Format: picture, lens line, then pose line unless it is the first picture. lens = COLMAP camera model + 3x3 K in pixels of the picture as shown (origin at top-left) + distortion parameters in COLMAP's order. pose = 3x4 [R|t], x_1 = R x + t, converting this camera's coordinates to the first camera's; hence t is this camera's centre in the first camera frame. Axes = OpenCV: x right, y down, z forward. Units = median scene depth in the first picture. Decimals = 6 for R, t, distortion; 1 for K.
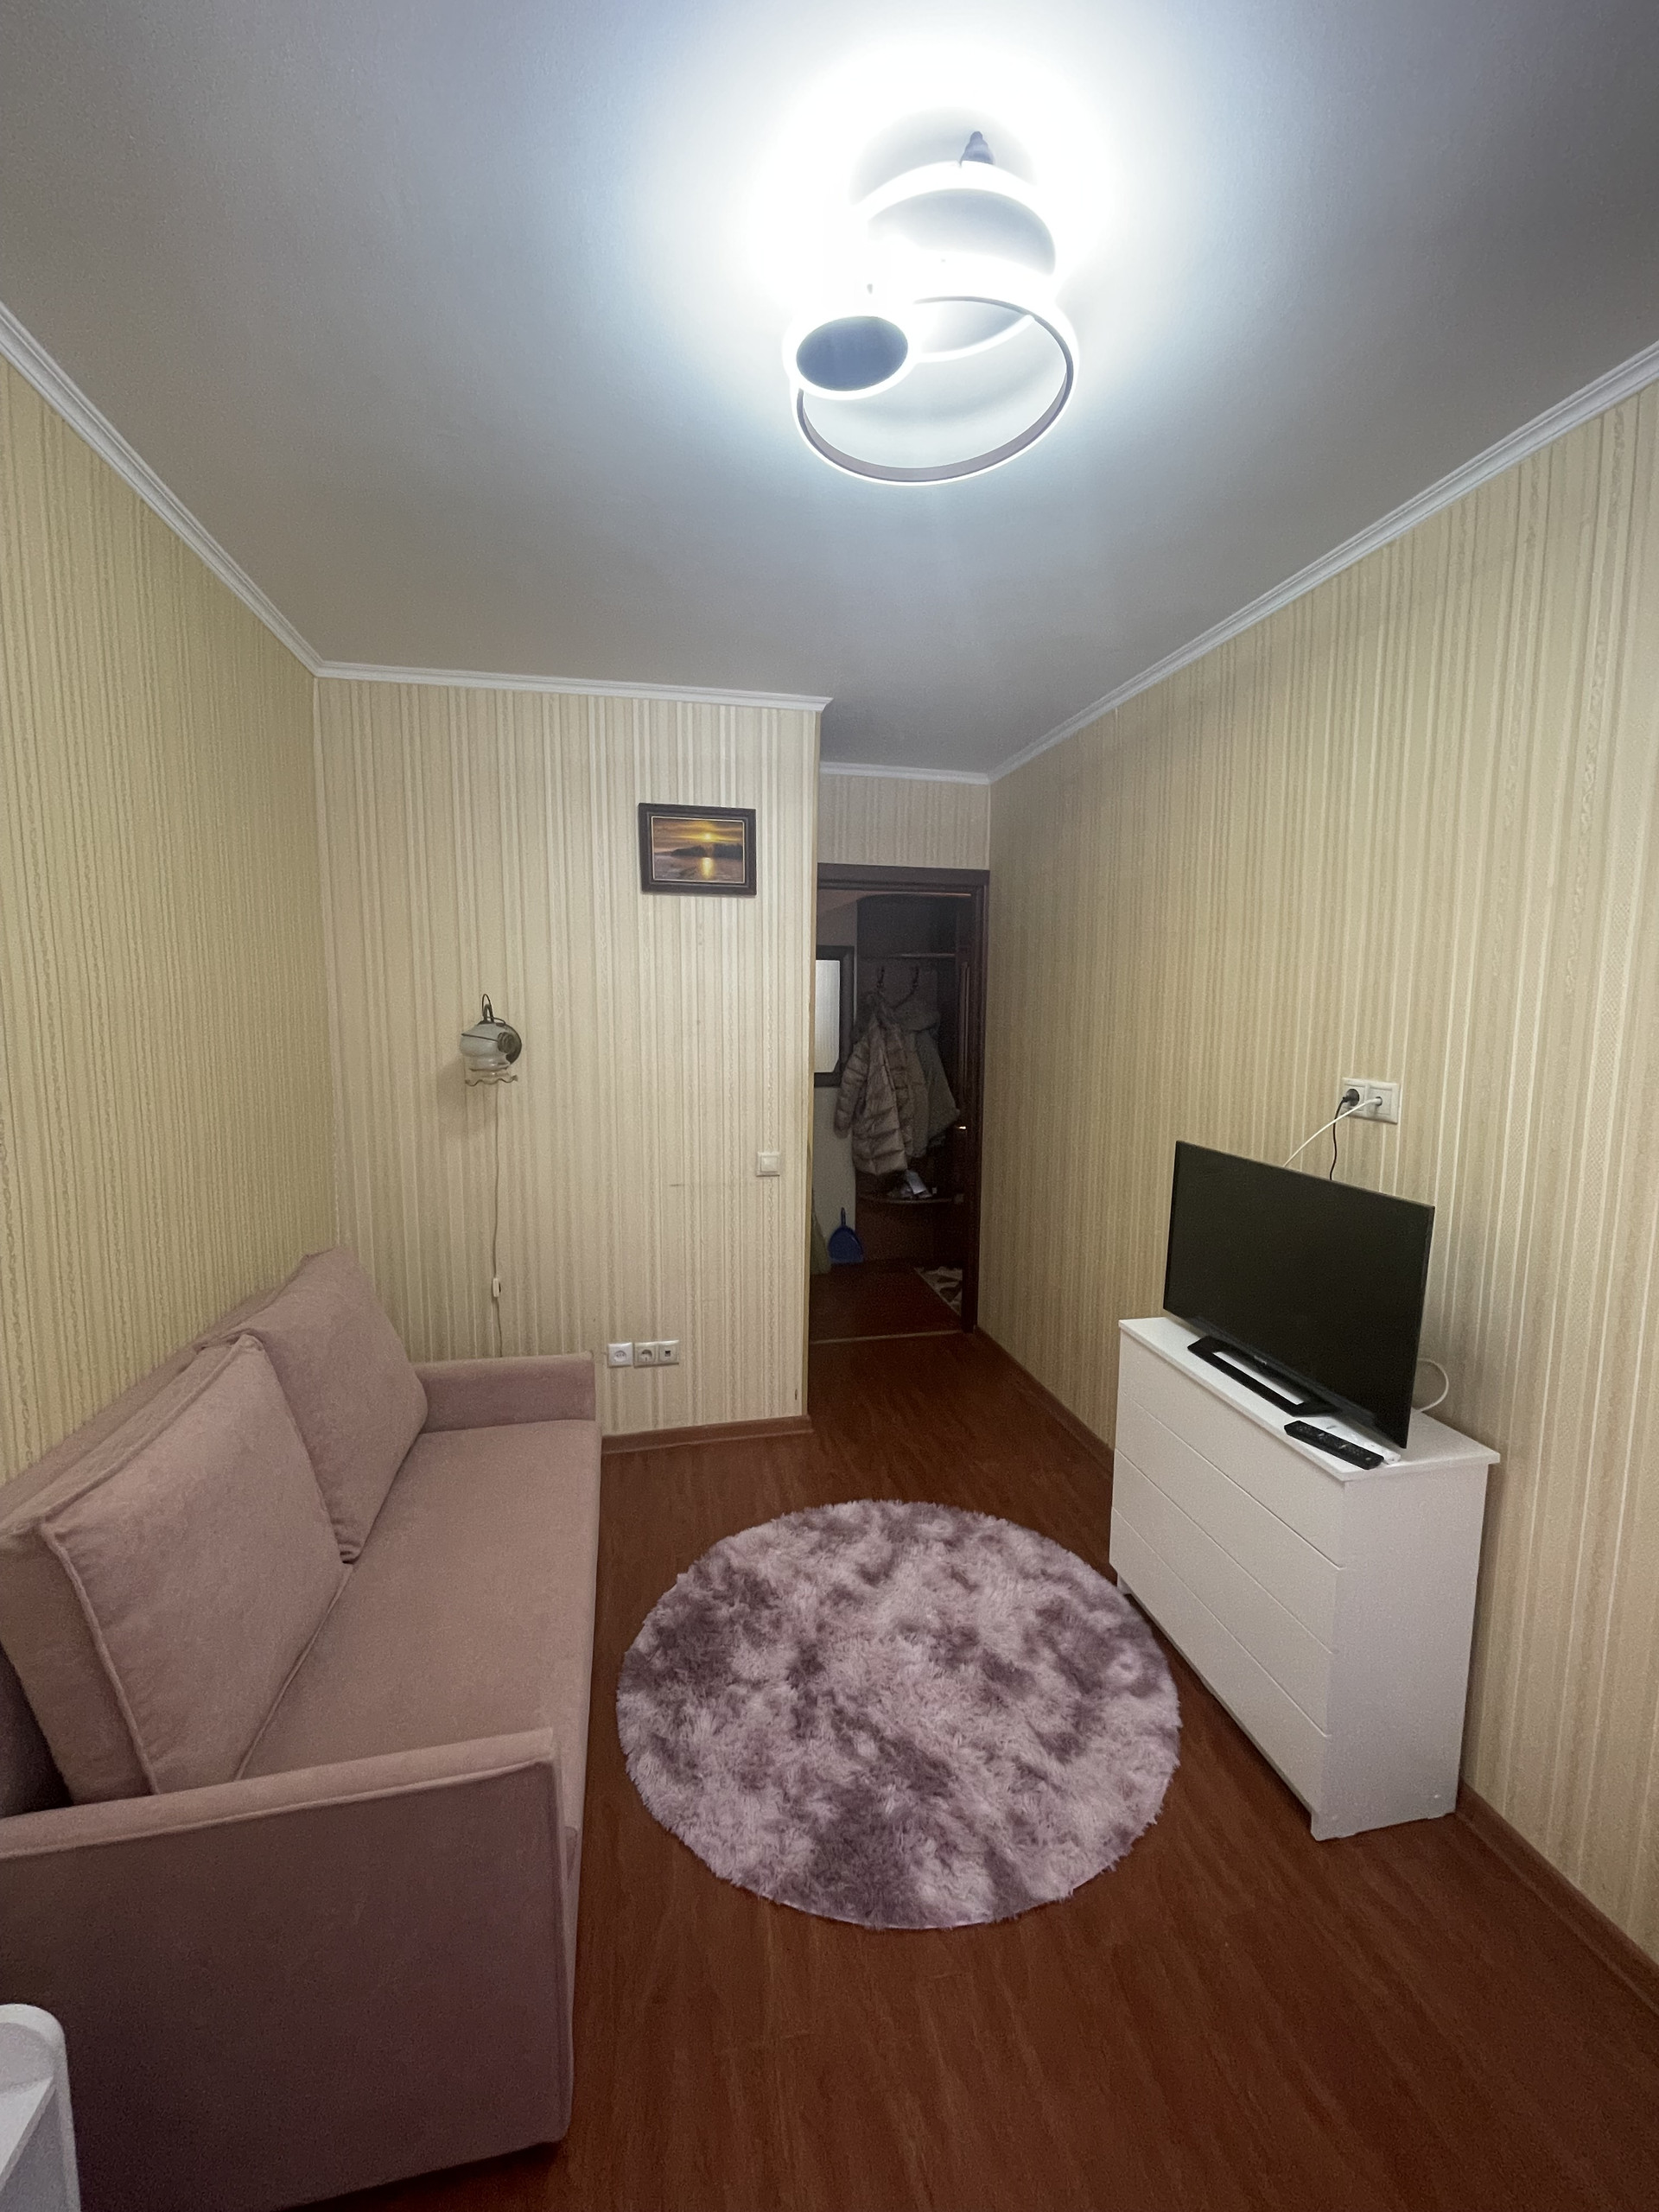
lens RADIAL K [[889.9, 0, 830.6], [0, 889.9, 1112.2], [0, 0, 1]] dist [-0.004460, 0.000976]
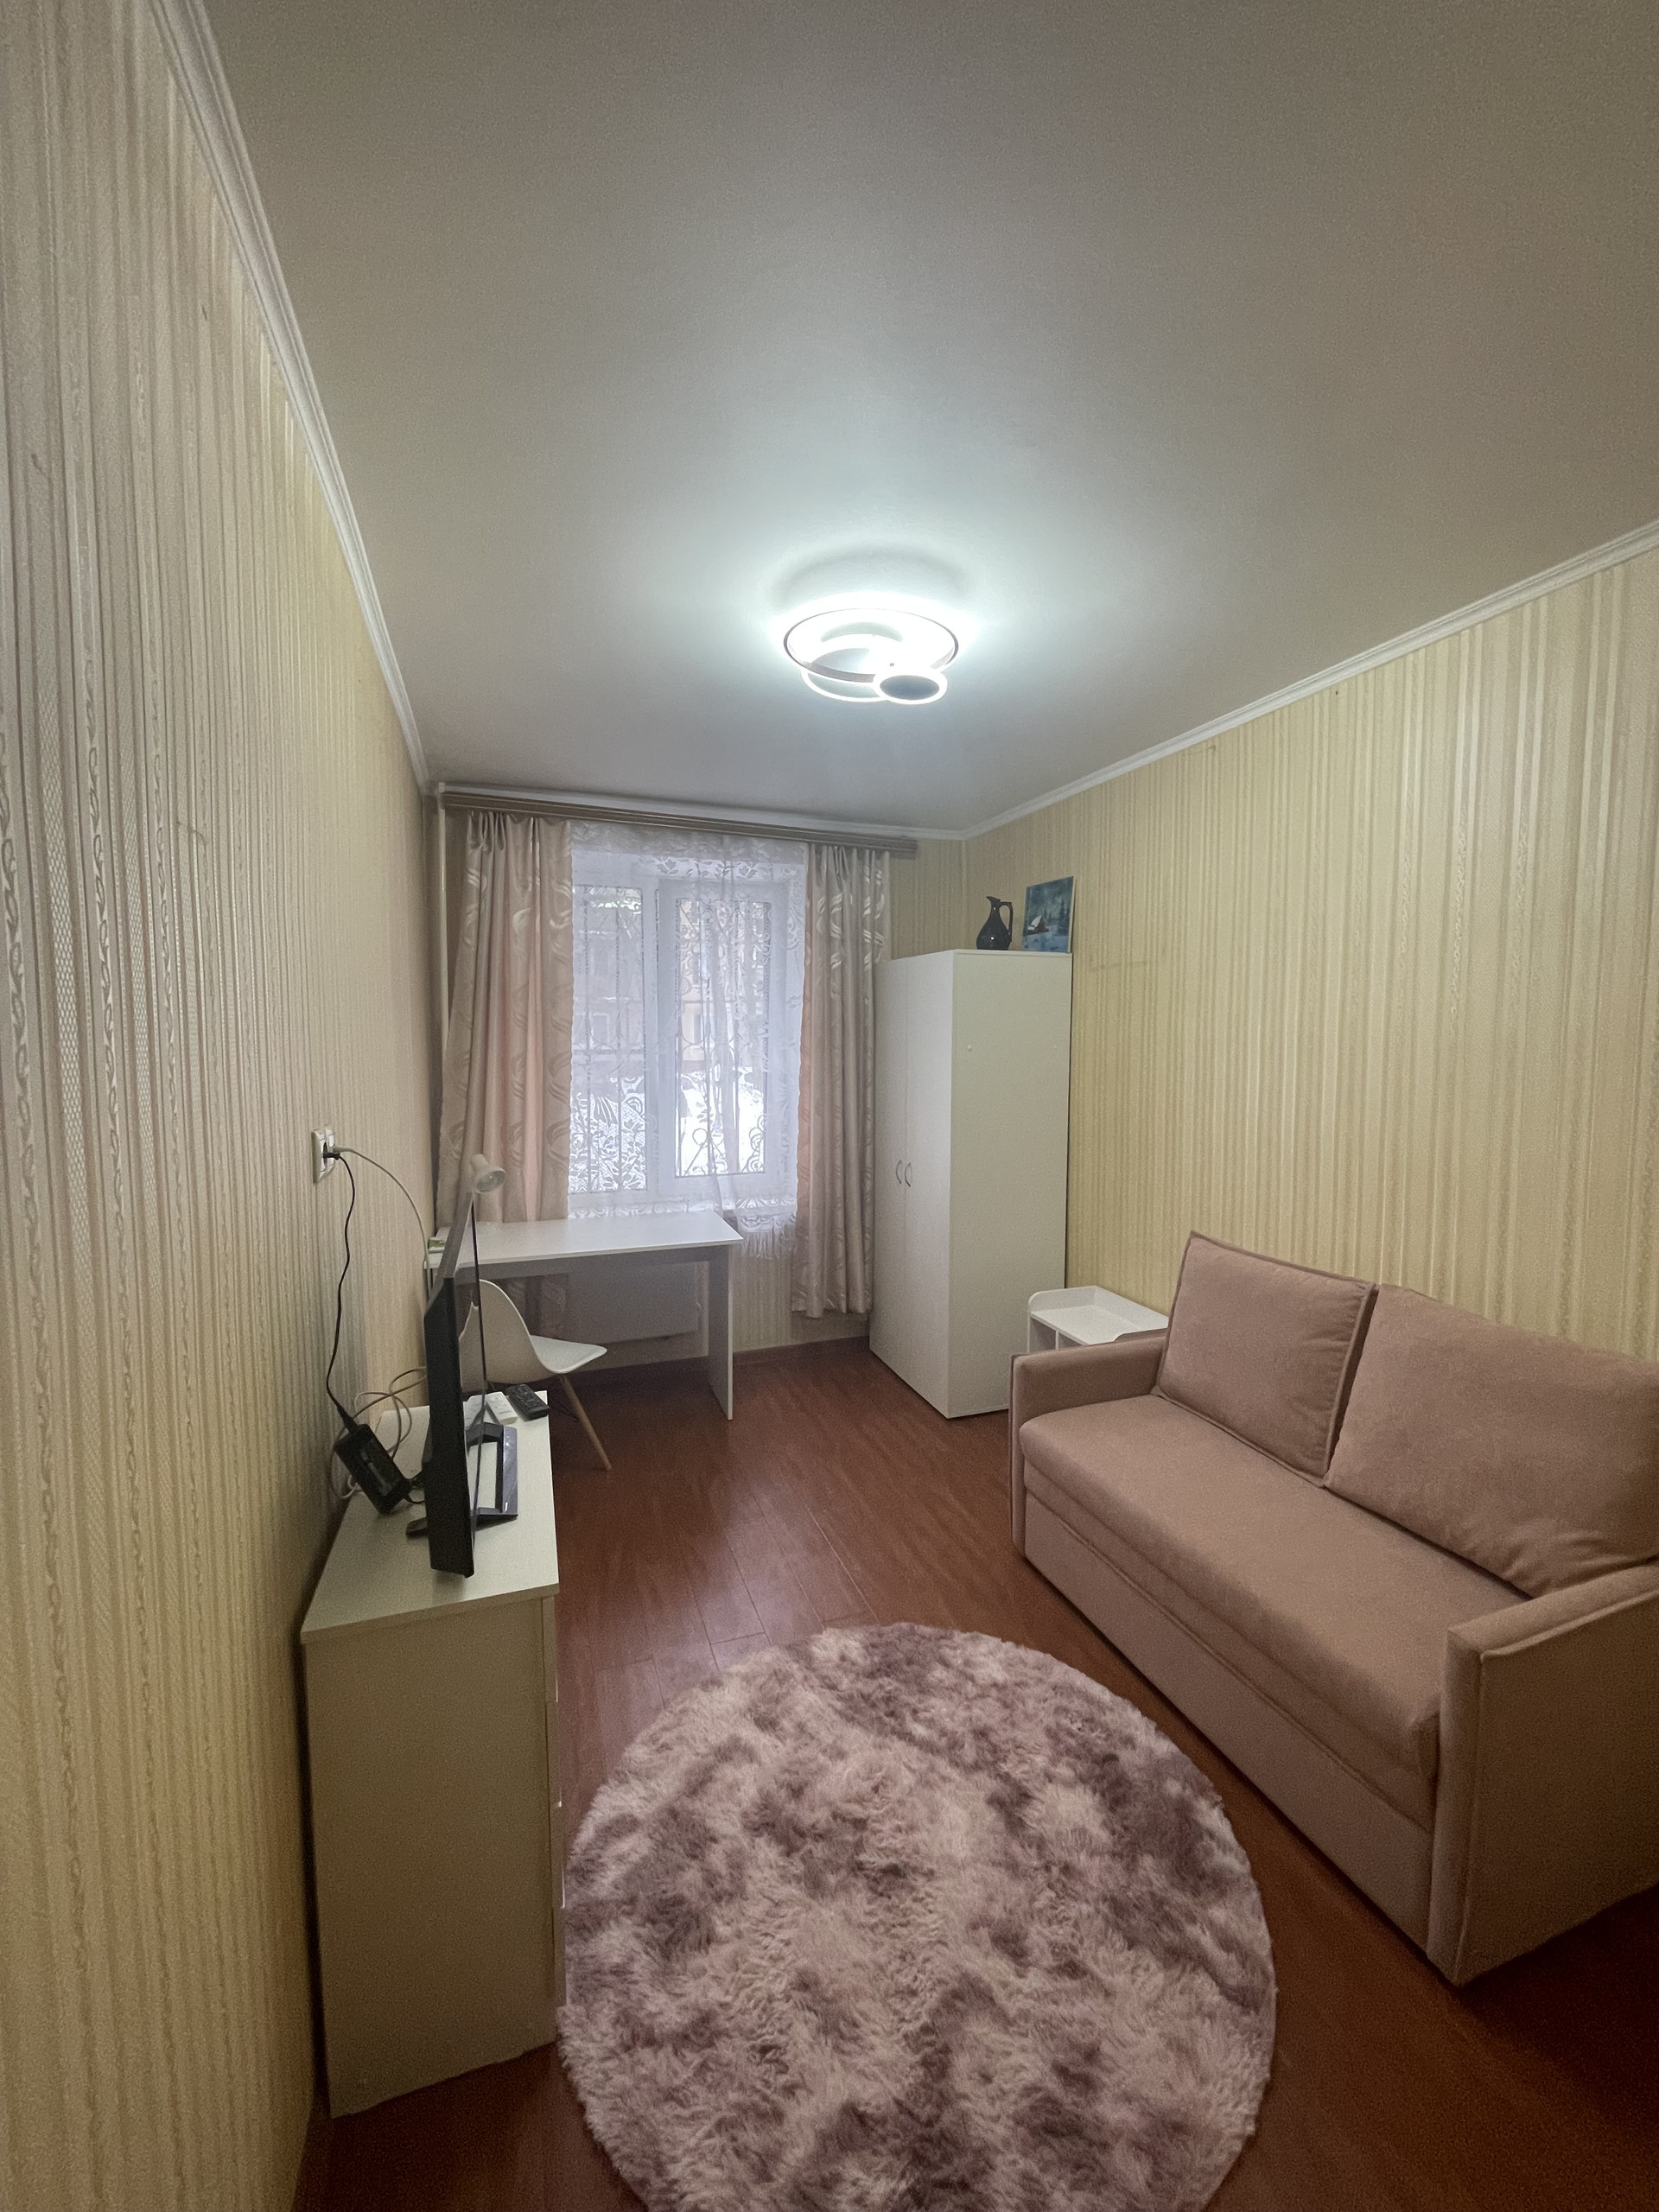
lens RADIAL K [[889.9, 0, 831.9], [0, 889.9, 1108.9], [0, 0, 1]] dist [-0.004460, 0.000976]
pose [[-0.991609, 0.001940, -0.129261, 0.264028], [-0.020354, 0.985073, 0.170929, -0.194053], [0.127663, 0.172125, -0.976768, 1.801357]]
